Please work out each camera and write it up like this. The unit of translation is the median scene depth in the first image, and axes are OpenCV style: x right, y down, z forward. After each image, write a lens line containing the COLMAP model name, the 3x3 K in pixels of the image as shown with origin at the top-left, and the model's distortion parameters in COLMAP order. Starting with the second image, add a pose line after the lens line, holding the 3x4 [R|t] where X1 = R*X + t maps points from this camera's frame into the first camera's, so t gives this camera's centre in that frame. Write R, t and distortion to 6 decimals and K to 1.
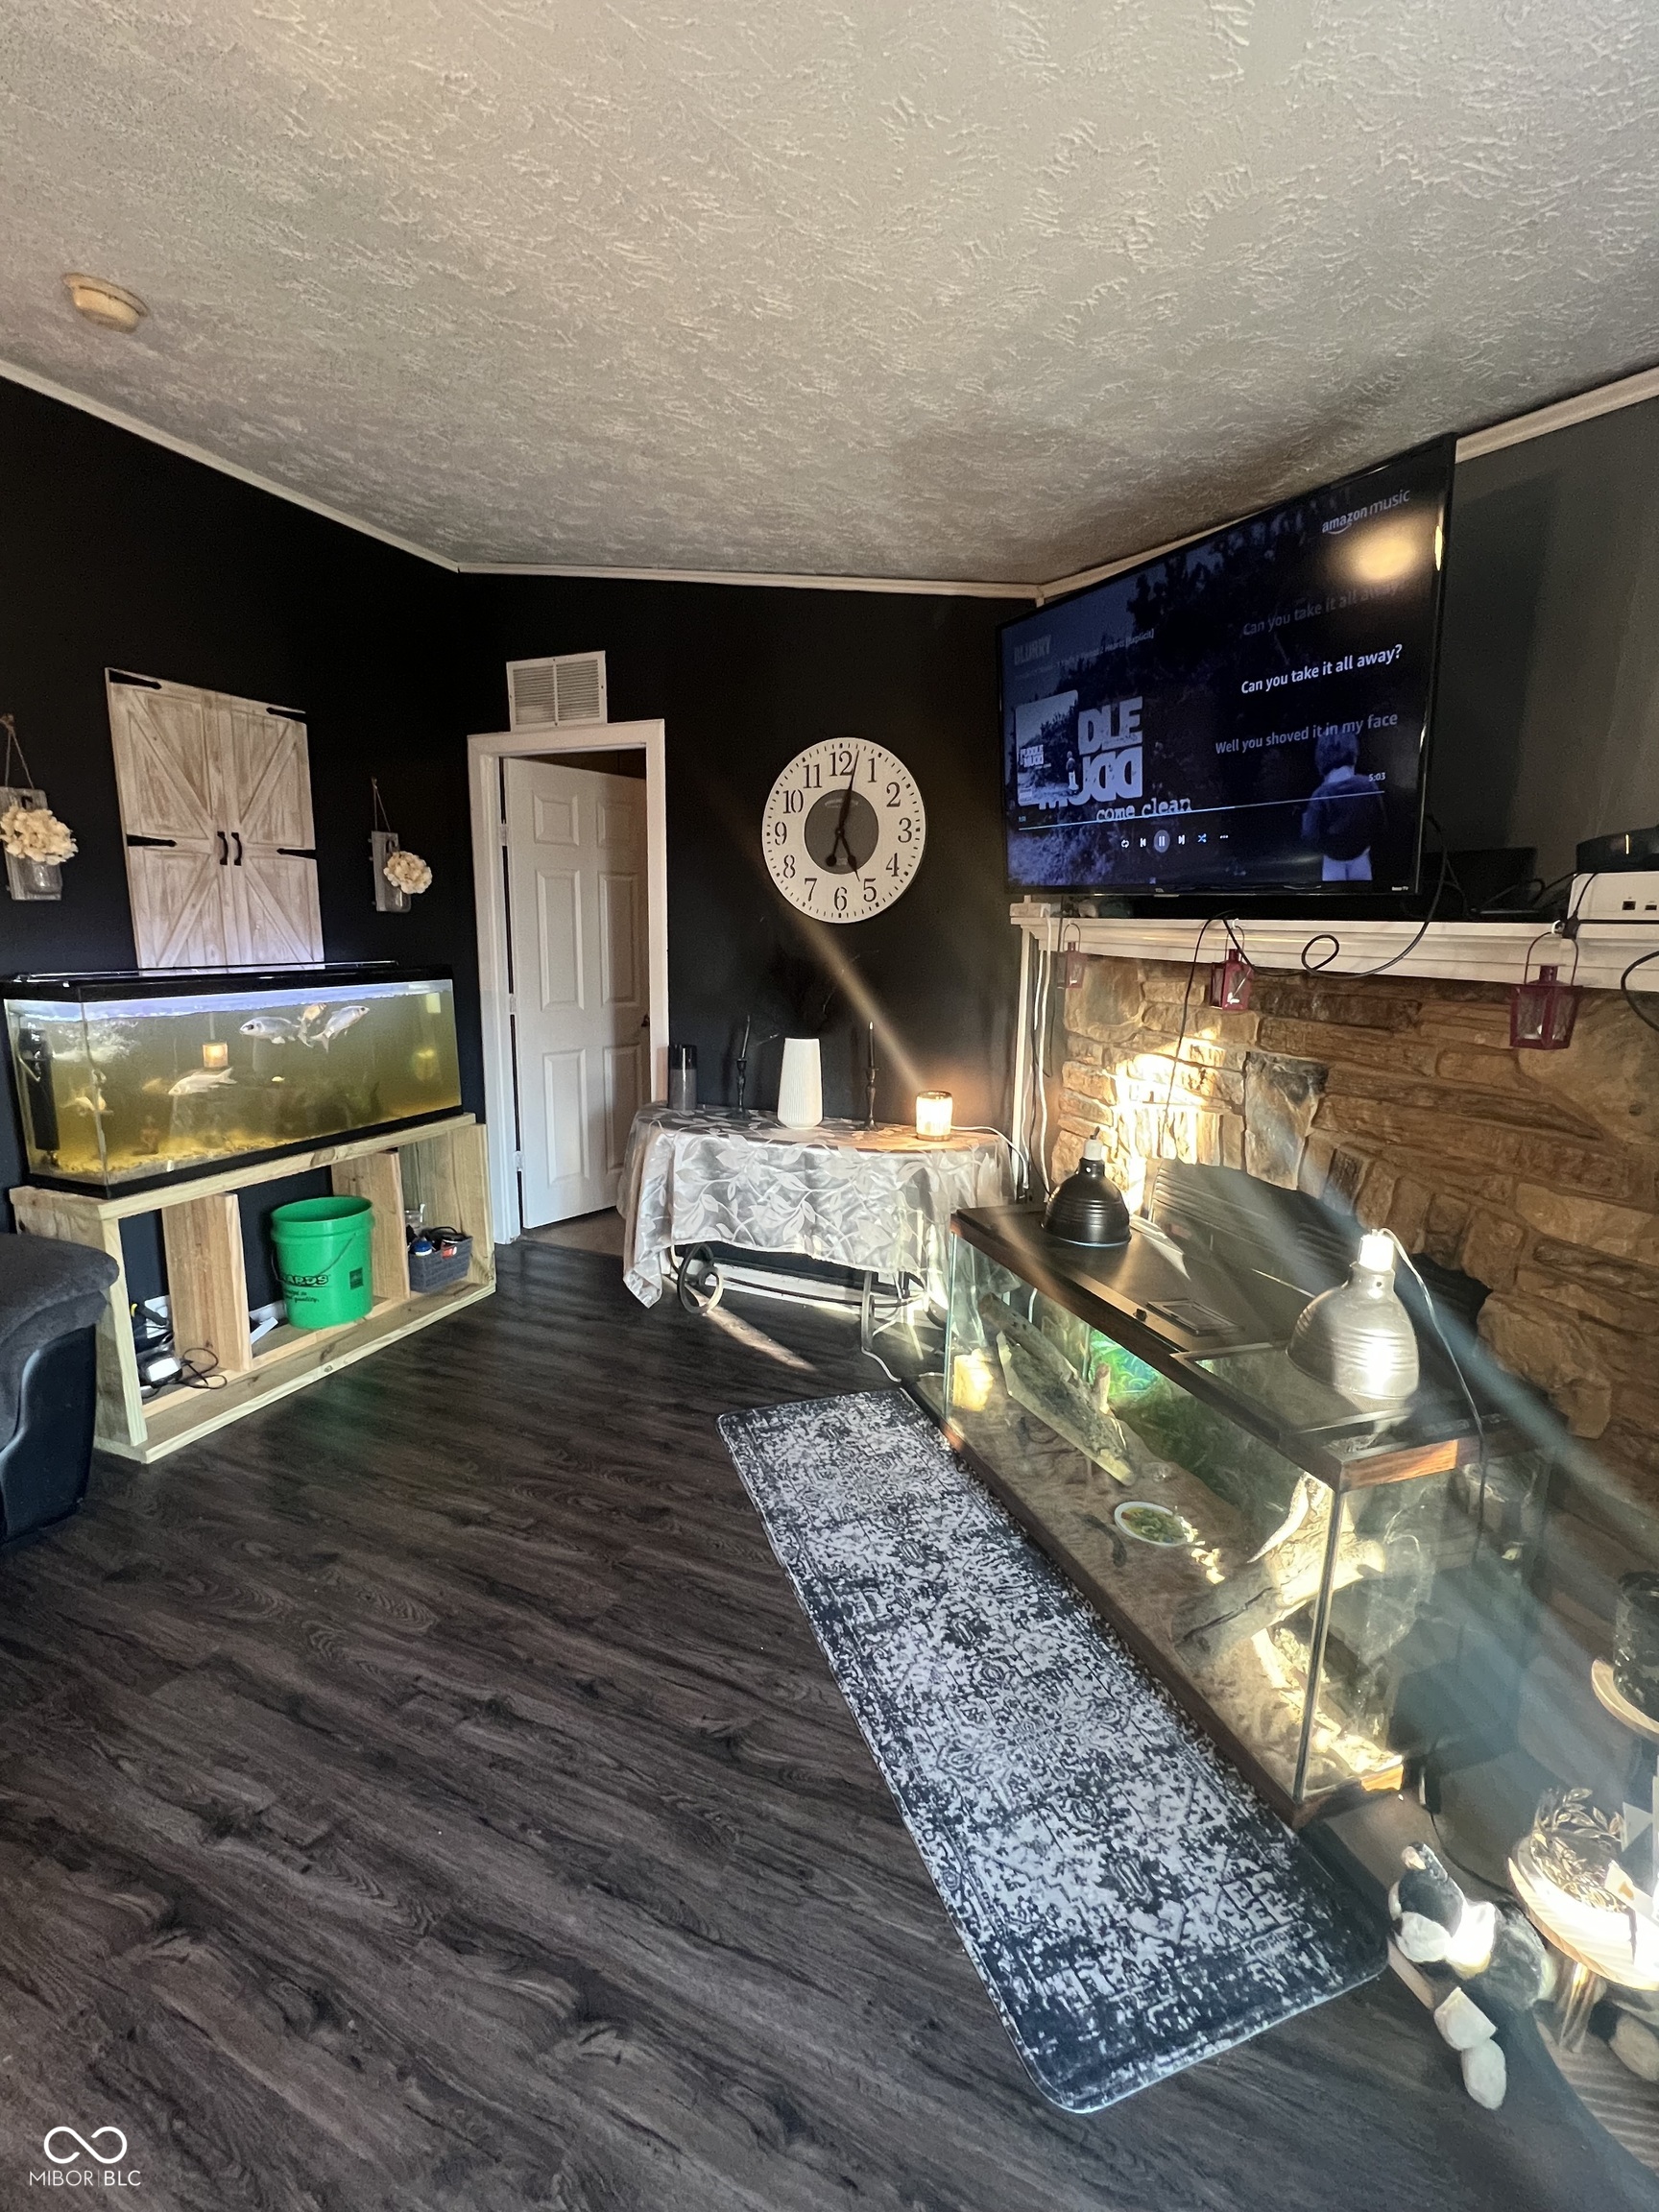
lens RADIAL K [[957.7, 0, 828.3], [0, 957.7, 1101.6], [0, 0, 1]] dist [-0.001427, -0.001529]
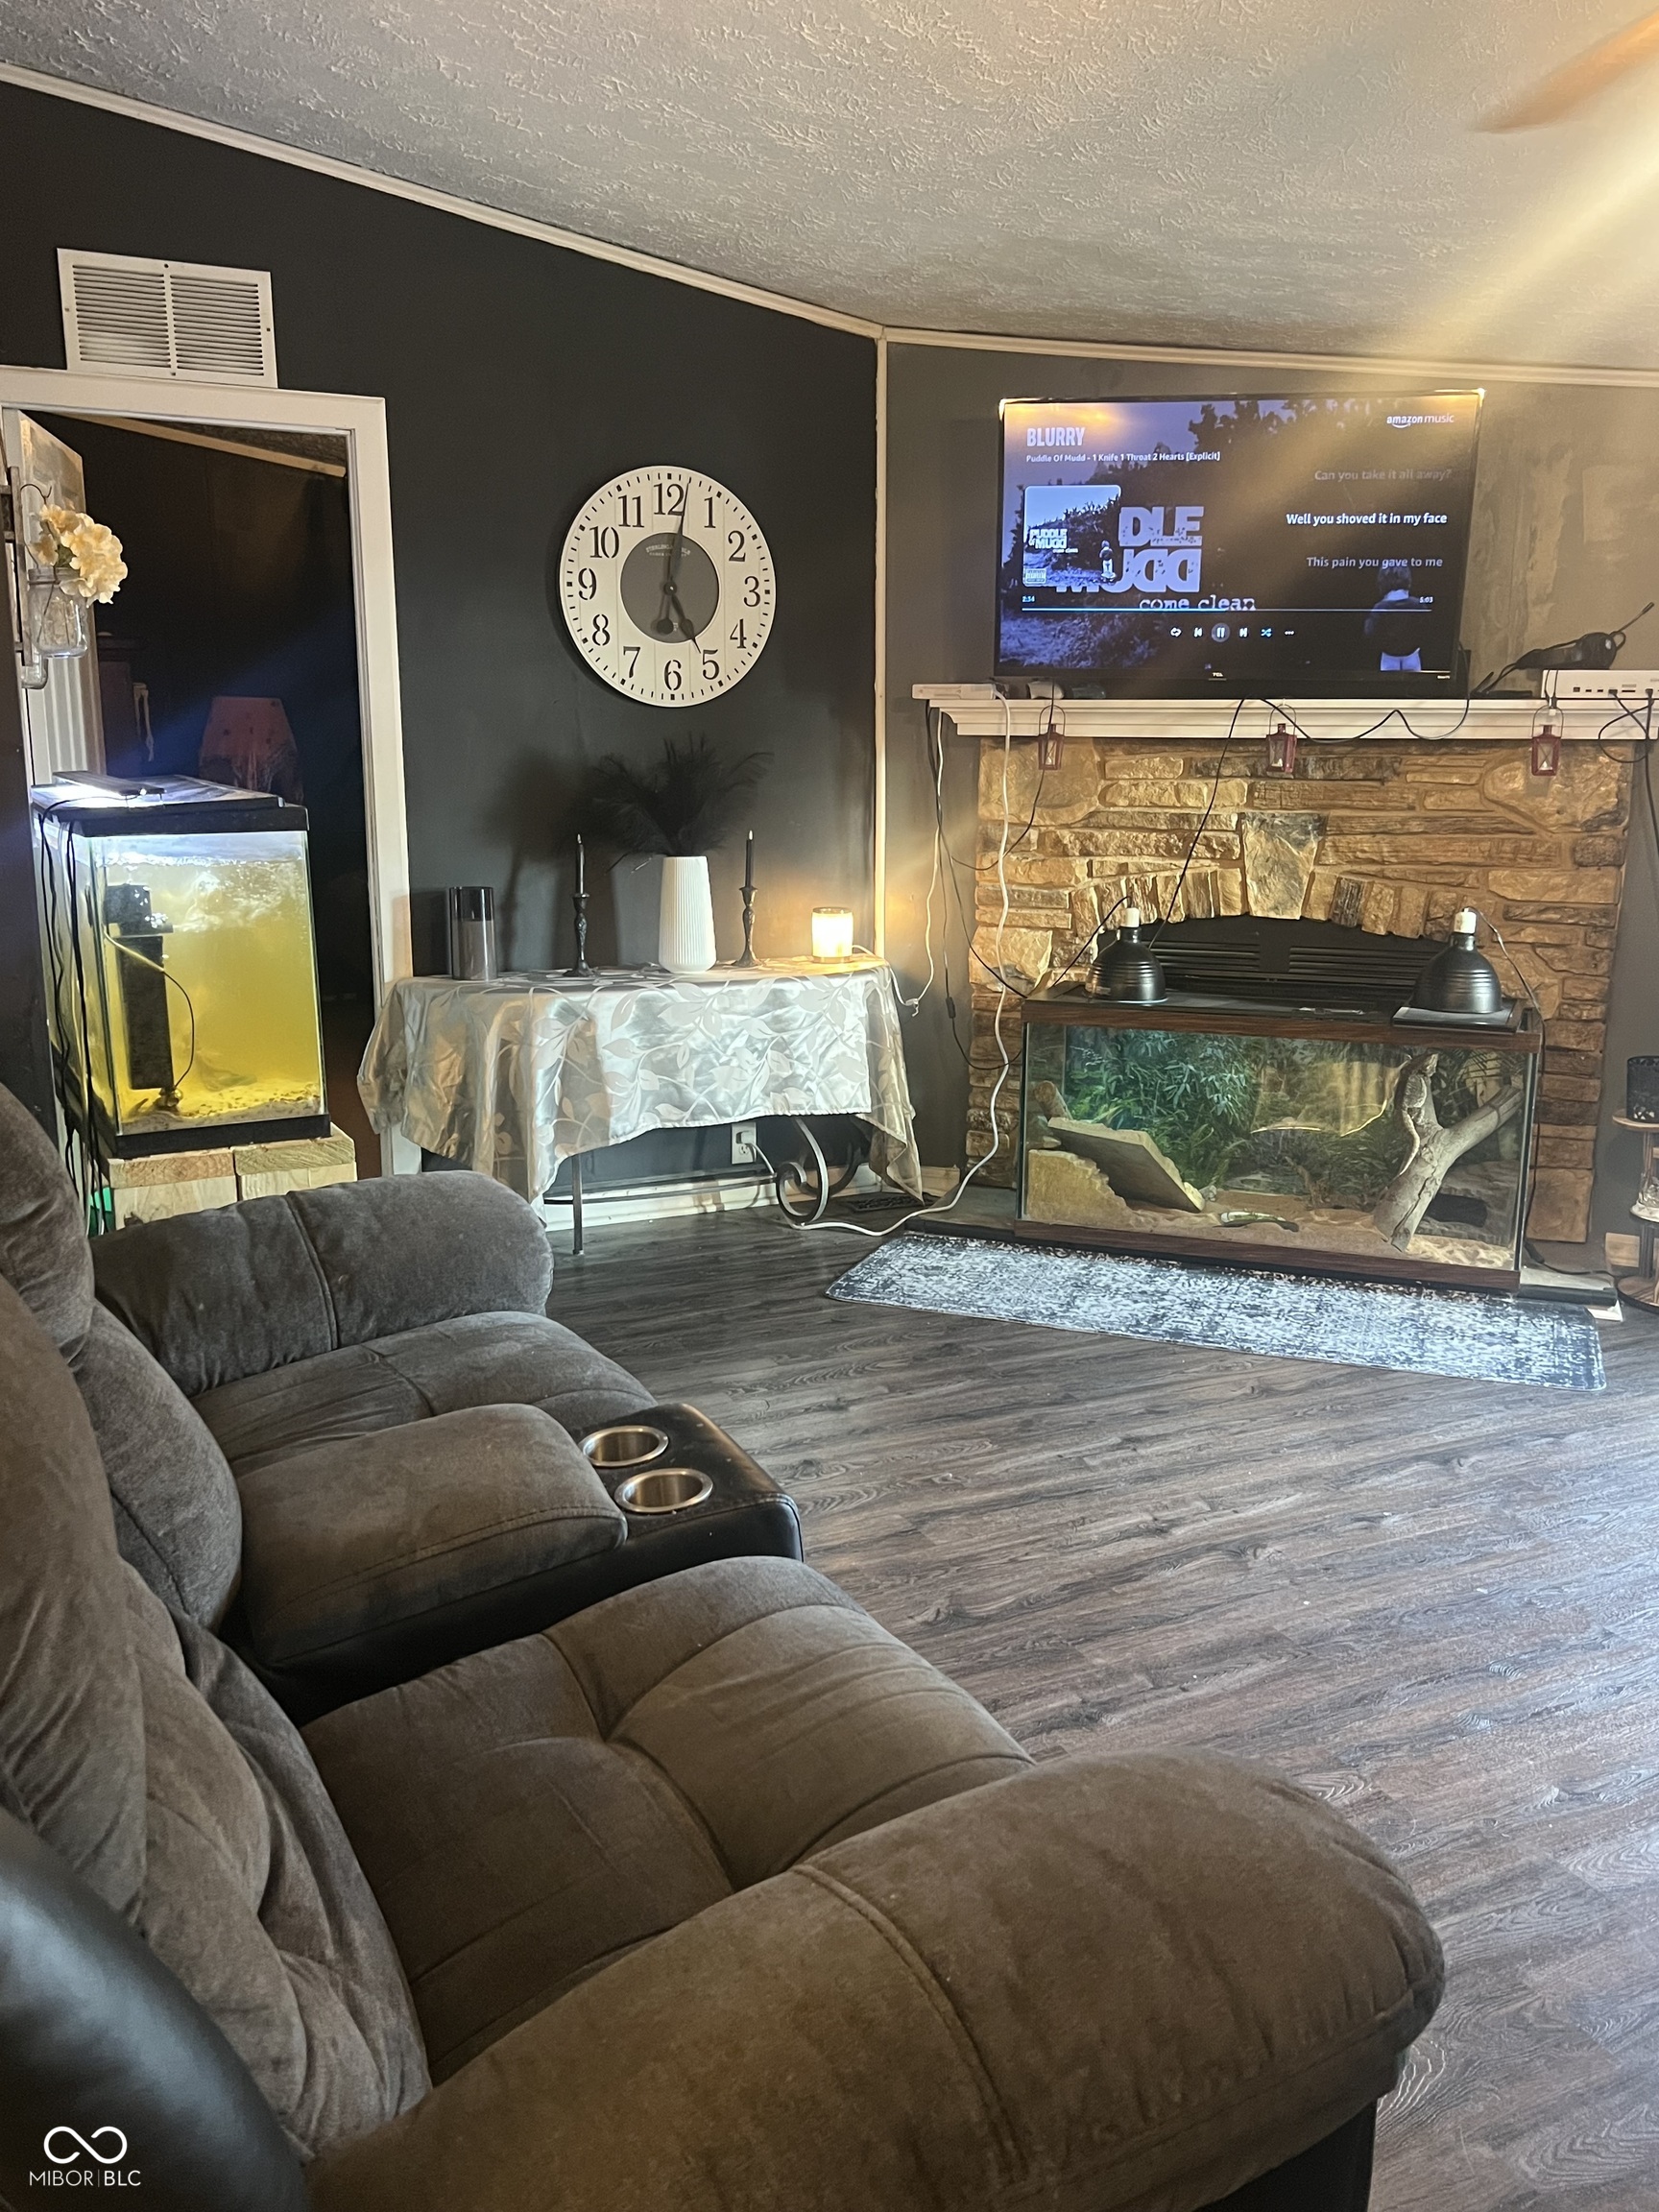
lens RADIAL K [[1819.6, 0, 828.4], [0, 1819.6, 1112.9], [0, 0, 1]] dist [0.053758, -0.045787]
pose [[0.645087, -0.173990, 0.744037, -1.484234], [0.145853, 0.983865, 0.103617, 0.004642], [-0.750060, 0.041679, 0.660055, -0.083530]]
